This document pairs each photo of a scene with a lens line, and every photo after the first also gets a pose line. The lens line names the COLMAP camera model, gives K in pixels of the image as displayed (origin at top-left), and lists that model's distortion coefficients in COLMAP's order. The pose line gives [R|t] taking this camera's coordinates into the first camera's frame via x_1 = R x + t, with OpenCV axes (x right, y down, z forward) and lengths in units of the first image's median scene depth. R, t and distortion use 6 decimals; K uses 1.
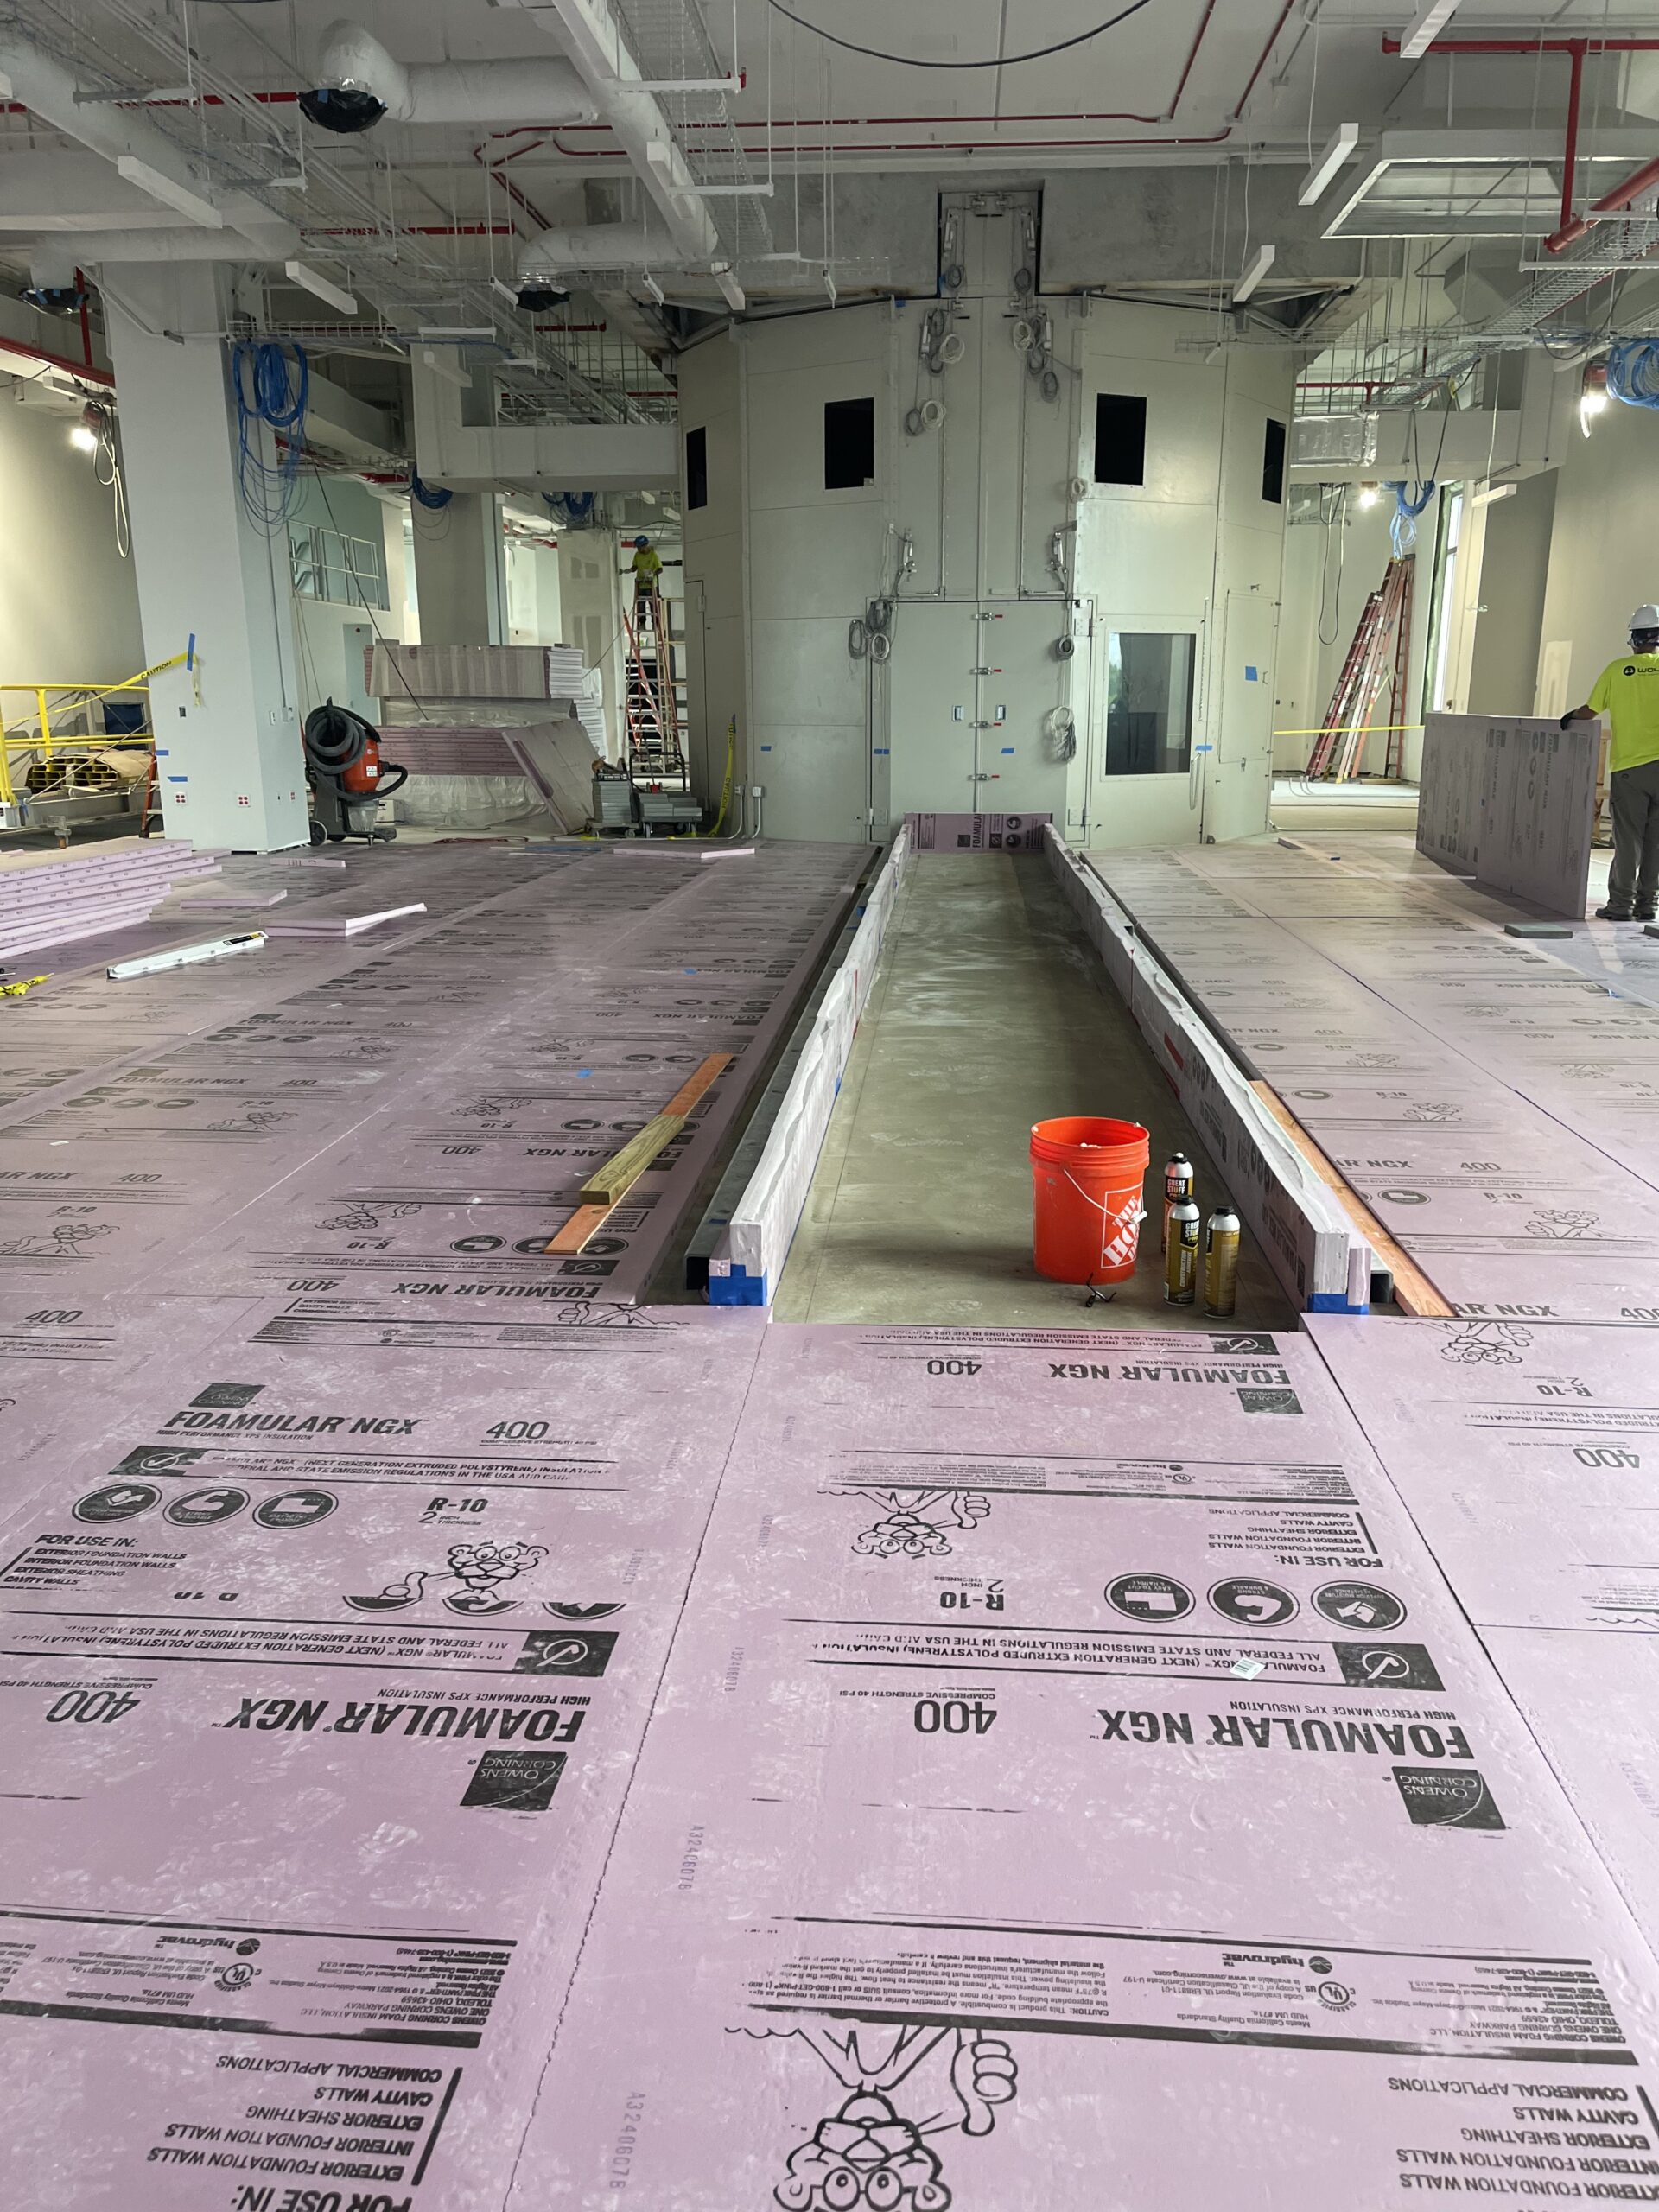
lens RADIAL K [[1664.9, 0, 832.2], [0, 1664.9, 1099.1], [0, 0, 1]] dist [0.034560, -0.047519]
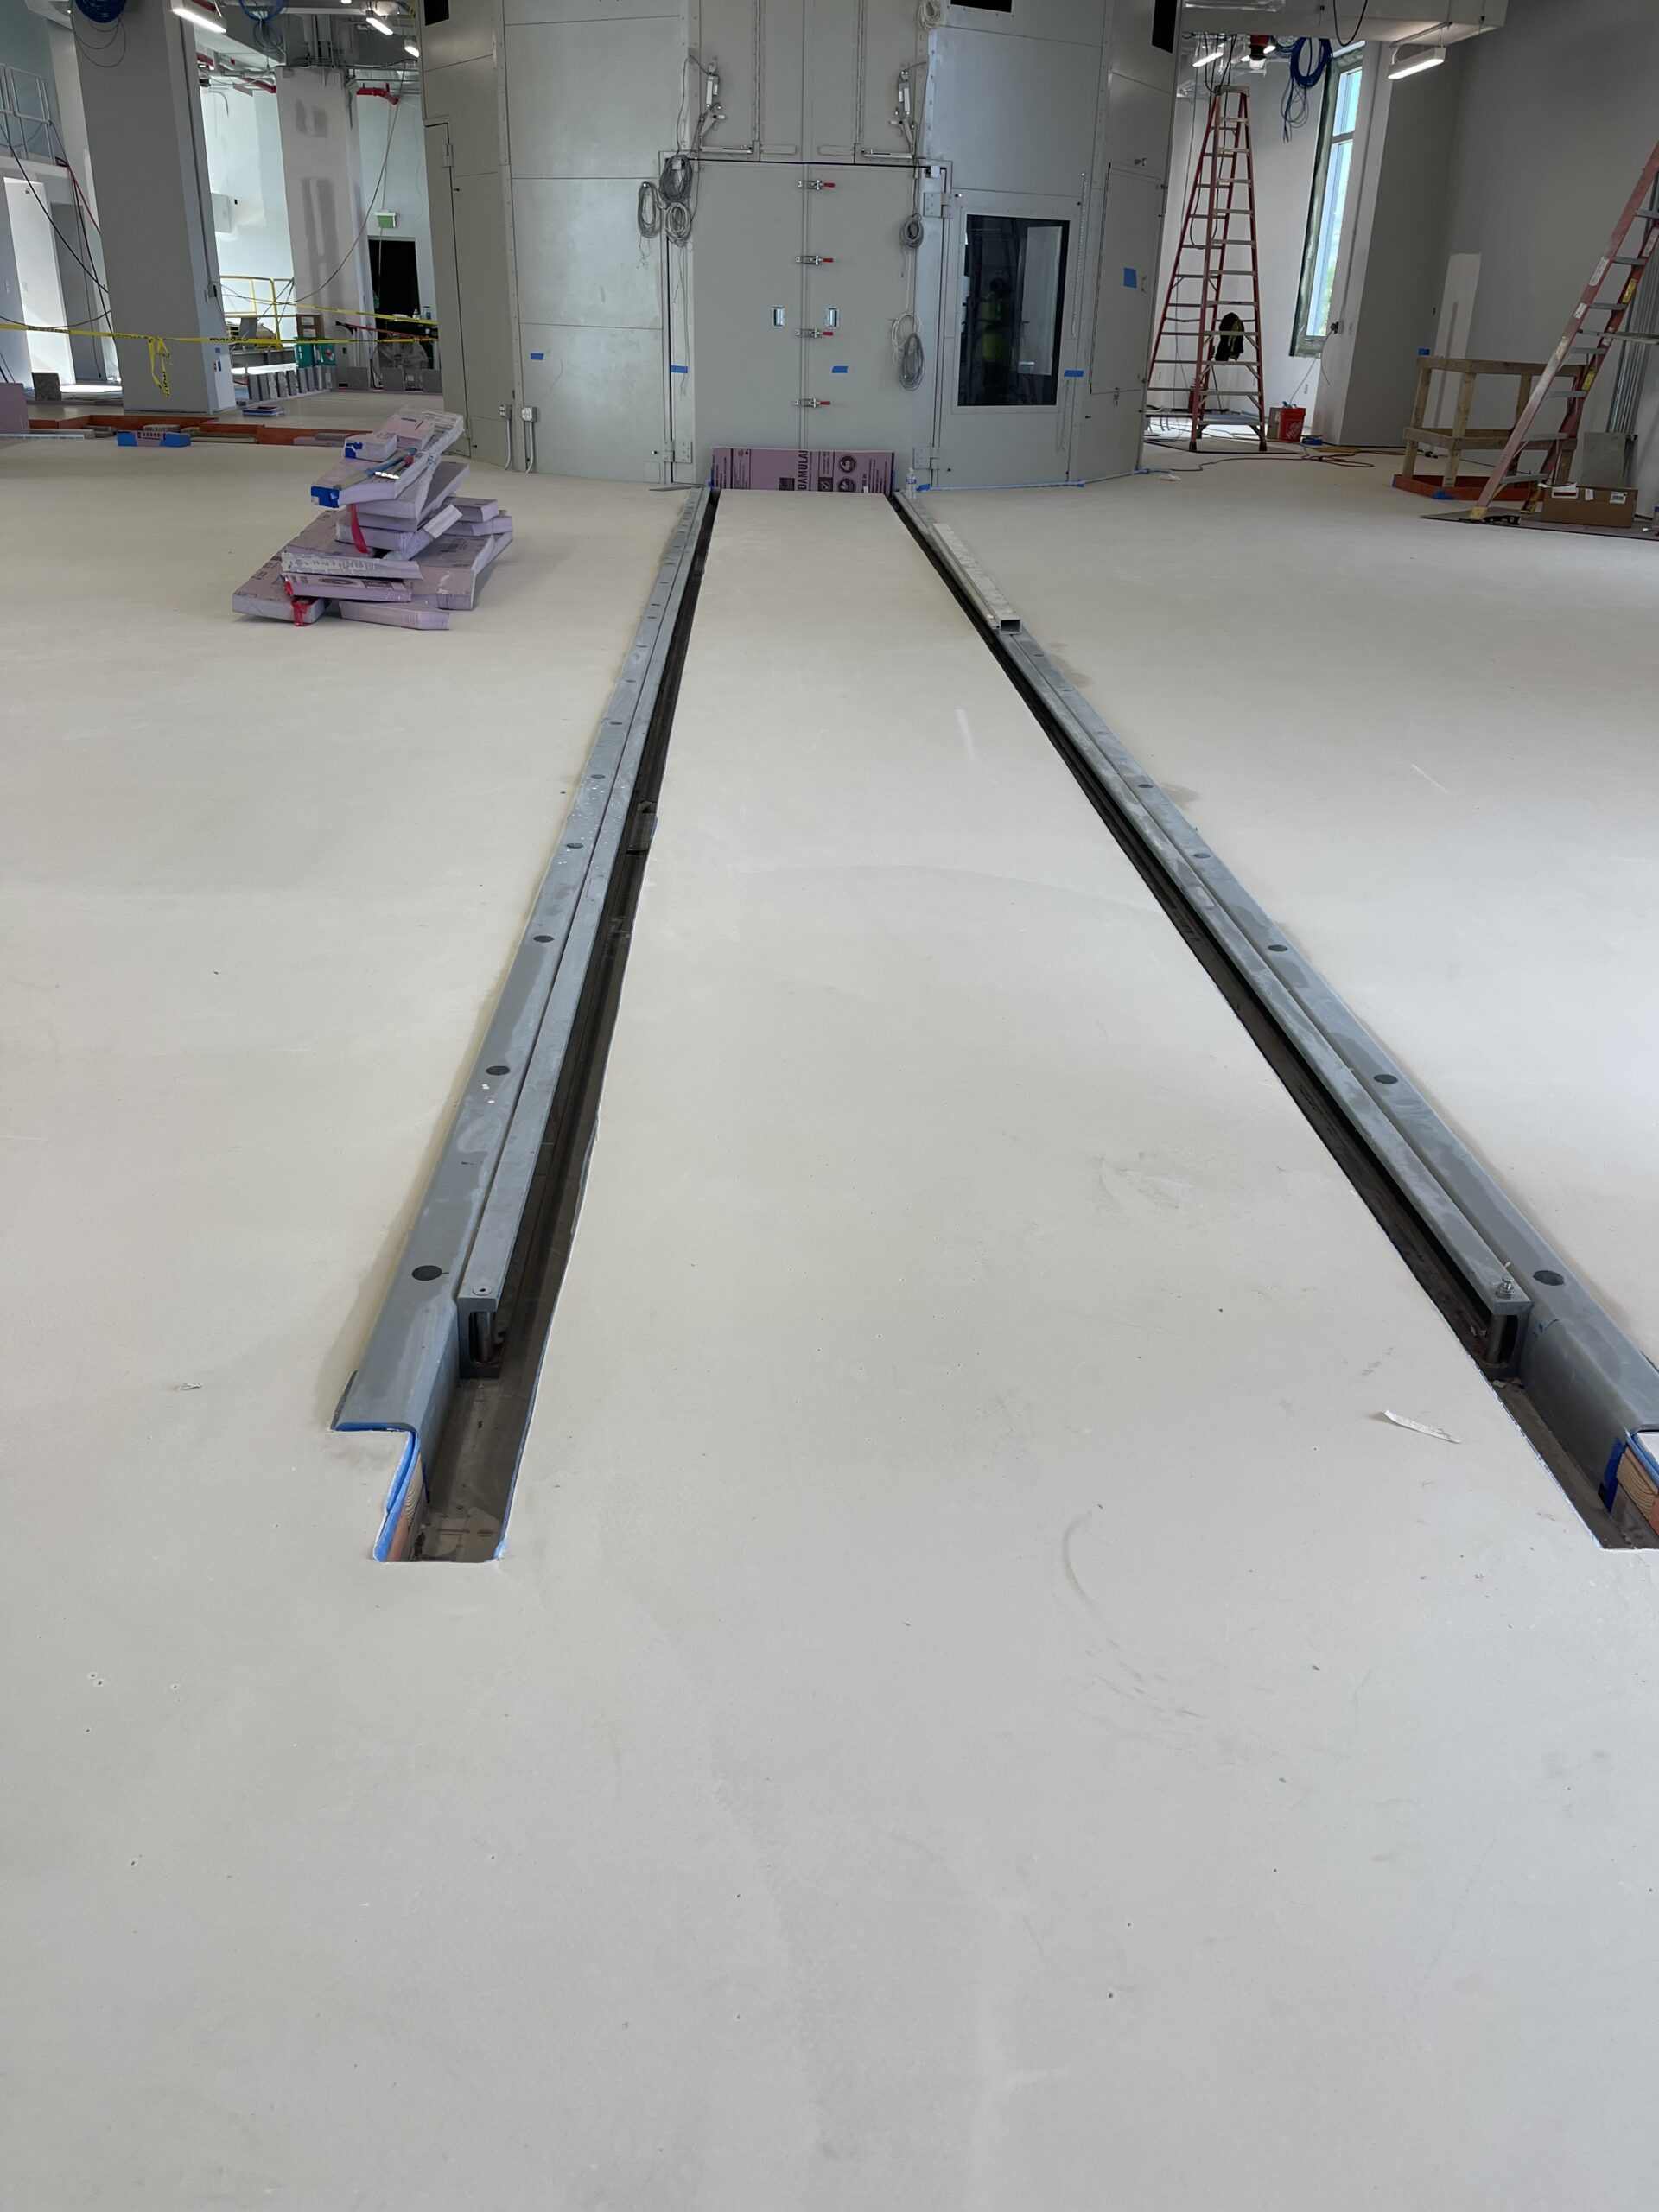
lens RADIAL K [[1664.9, 0, 824.9], [0, 1664.9, 1126.0], [0, 0, 1]] dist [0.034560, -0.047519]
pose [[0.993779, -0.021823, 0.109212, 0.001850], [-0.002145, 0.976682, 0.214679, -0.024811], [-0.111351, -0.213578, 0.970559, 0.135789]]
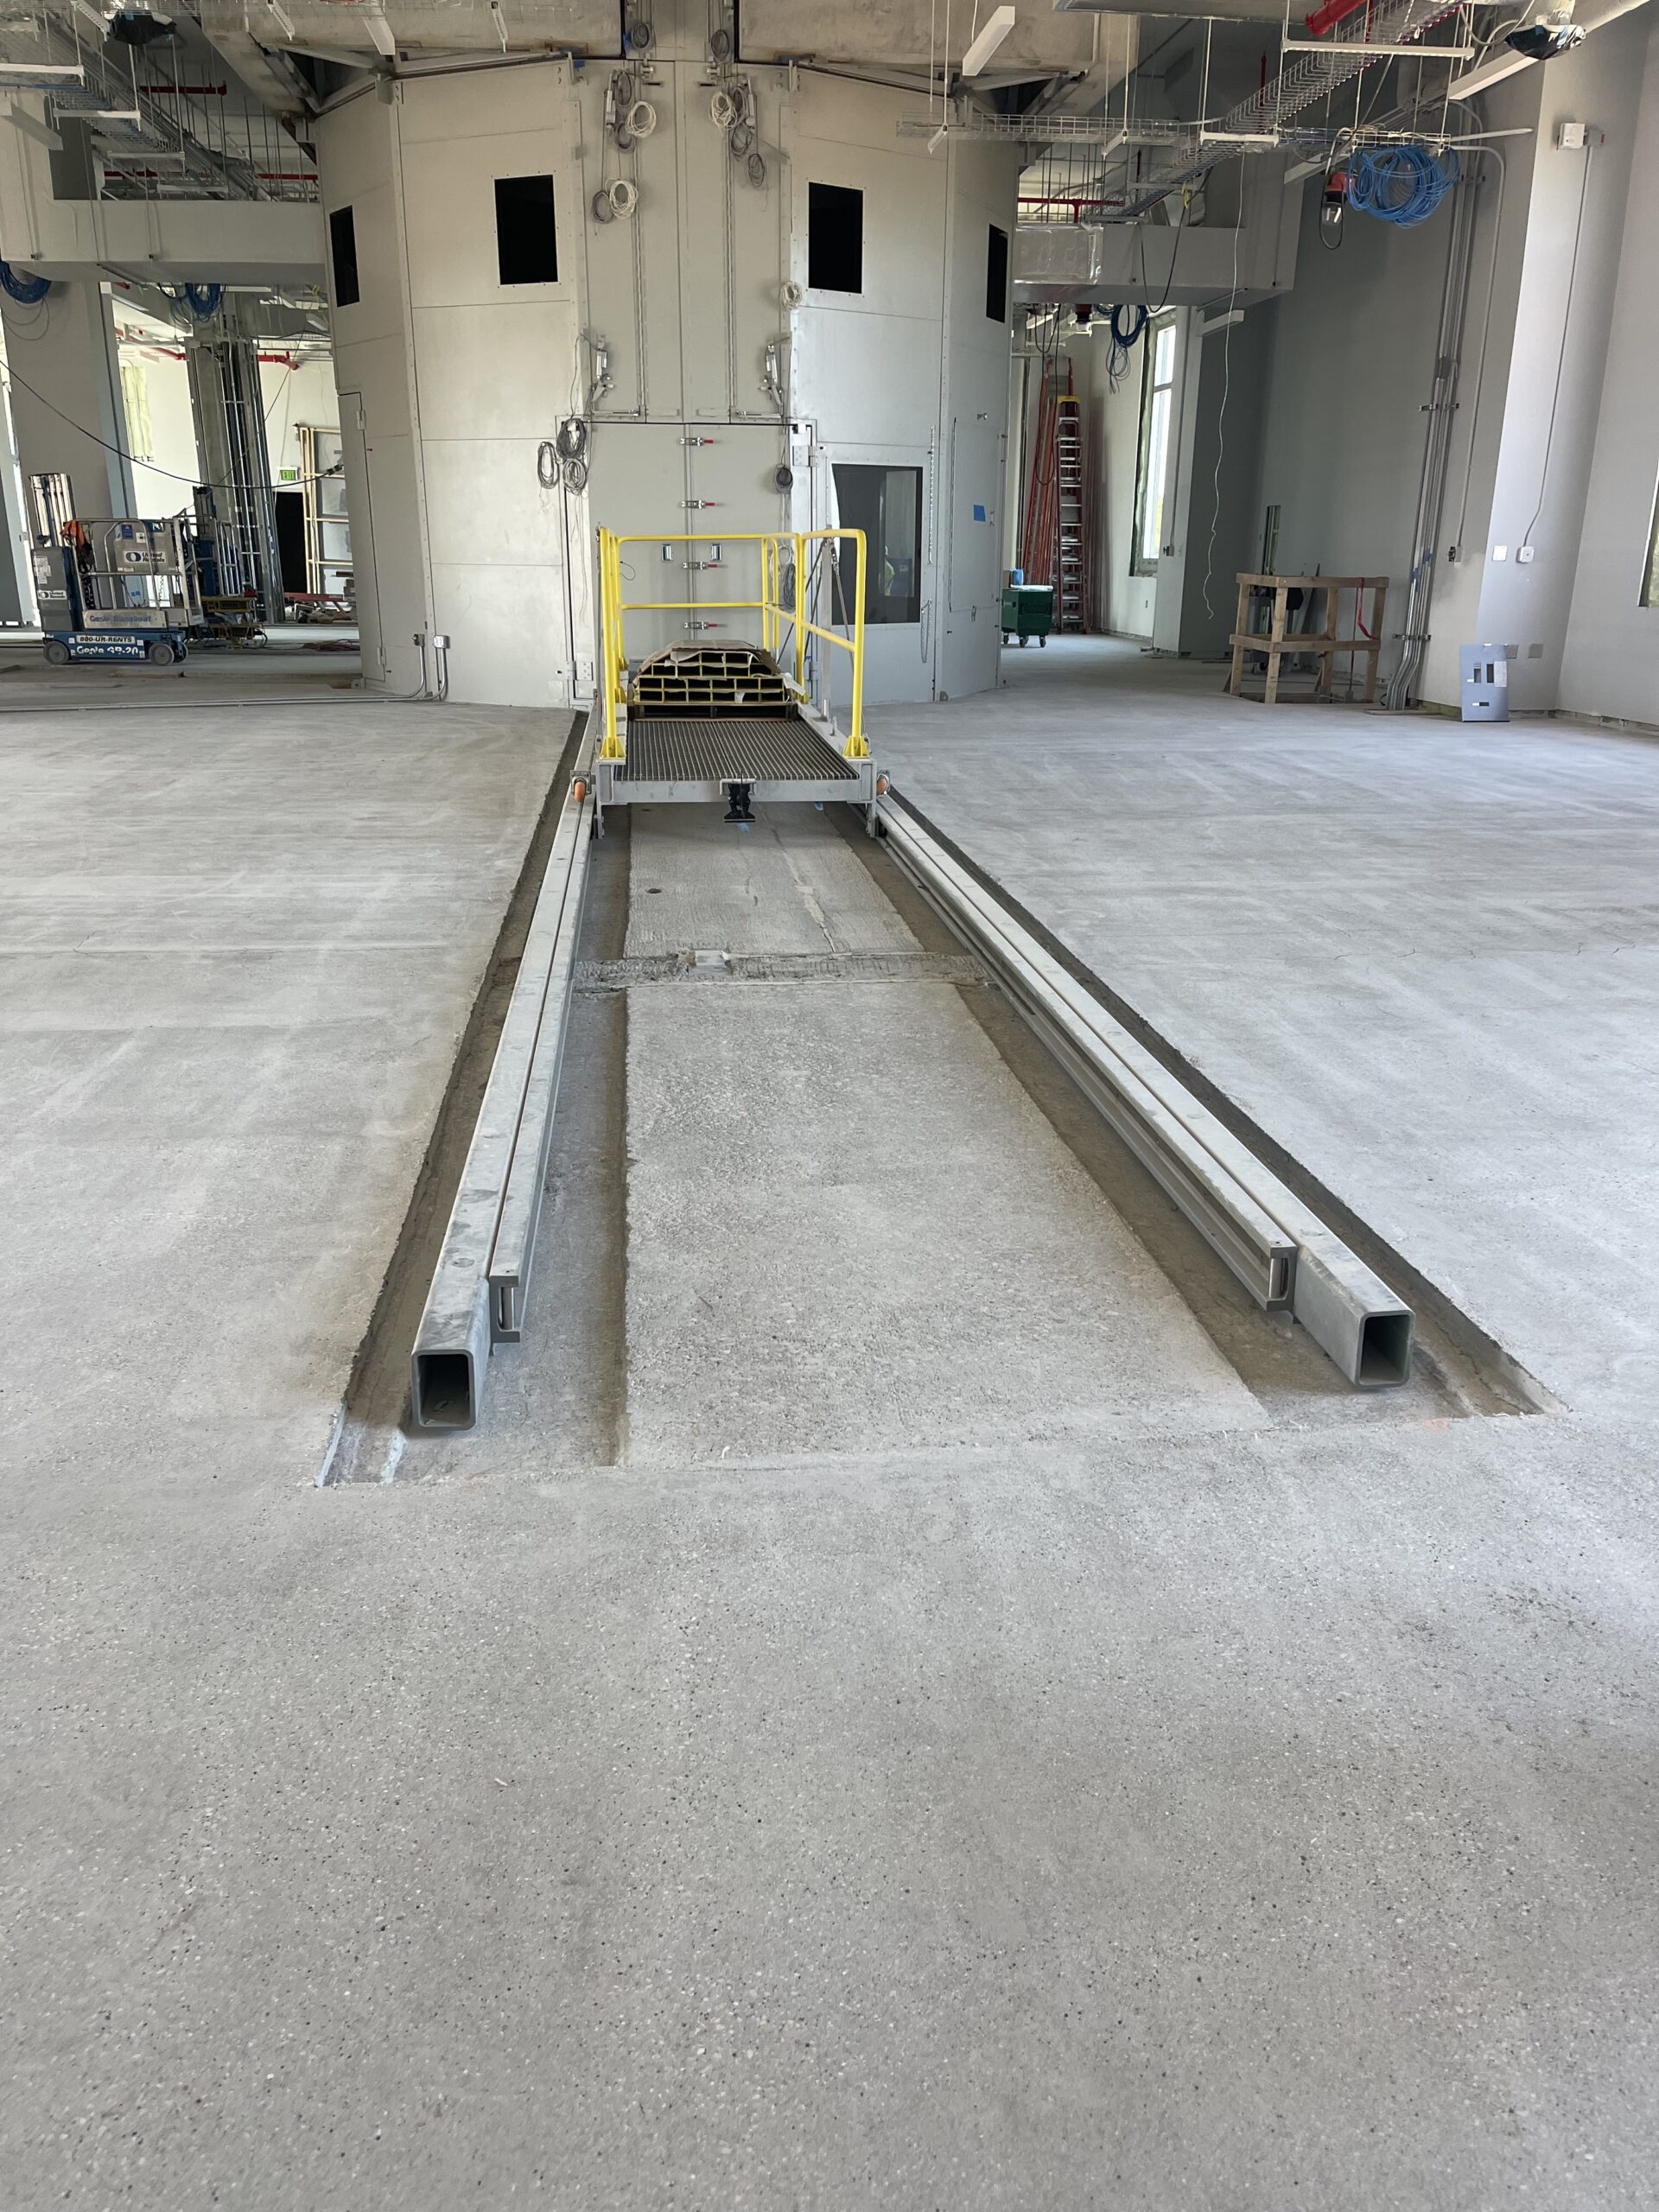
lens RADIAL K [[1664.9, 0, 814.5], [0, 1664.9, 1118.0], [0, 0, 1]] dist [0.034560, -0.047519]
pose [[0.984751, -0.047436, 0.167380, -0.009851], [0.031459, 0.994802, 0.096848, -0.016001], [-0.171104, -0.090106, 0.981124, 0.086228]]
